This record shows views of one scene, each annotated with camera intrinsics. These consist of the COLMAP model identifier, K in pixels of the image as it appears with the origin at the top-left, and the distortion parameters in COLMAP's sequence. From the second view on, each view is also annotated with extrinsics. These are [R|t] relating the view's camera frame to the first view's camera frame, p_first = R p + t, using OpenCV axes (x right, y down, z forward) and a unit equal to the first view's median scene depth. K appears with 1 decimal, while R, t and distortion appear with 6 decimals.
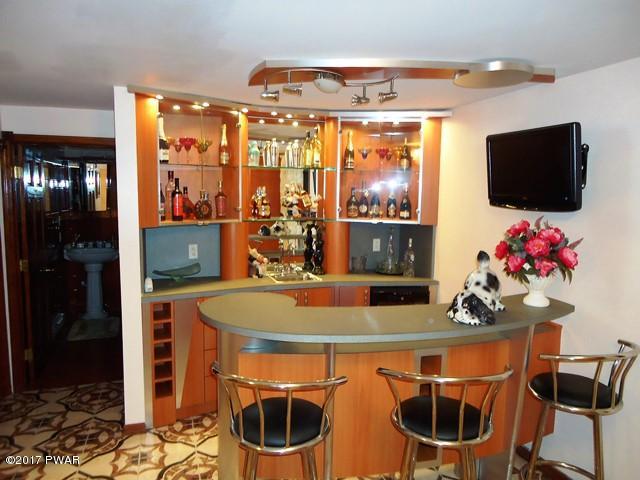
lens RADIAL K [[471.2, 0, 319.2], [0, 471.2, 237.4], [0, 0, 1]] dist [0.001998, 0.004825]
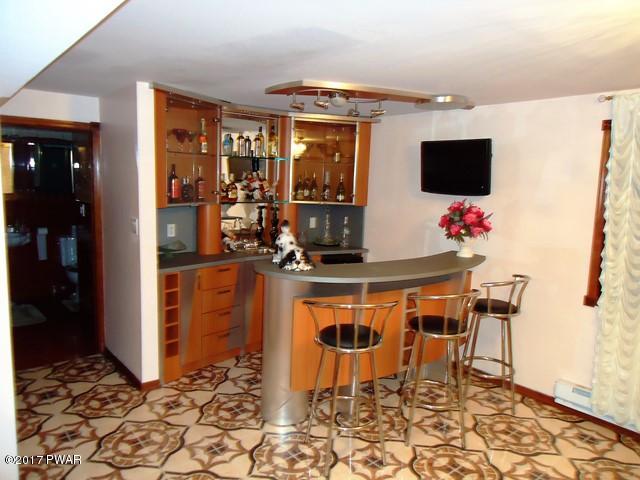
lens RADIAL K [[471.2, 0, 322.5], [0, 471.2, 240.2], [0, 0, 1]] dist [0.001998, 0.004825]
pose [[0.930706, -0.029891, 0.364544, -0.410144], [0.015563, 0.998989, 0.042179, 0.013657], [-0.365436, -0.033583, 0.930230, -0.197625]]
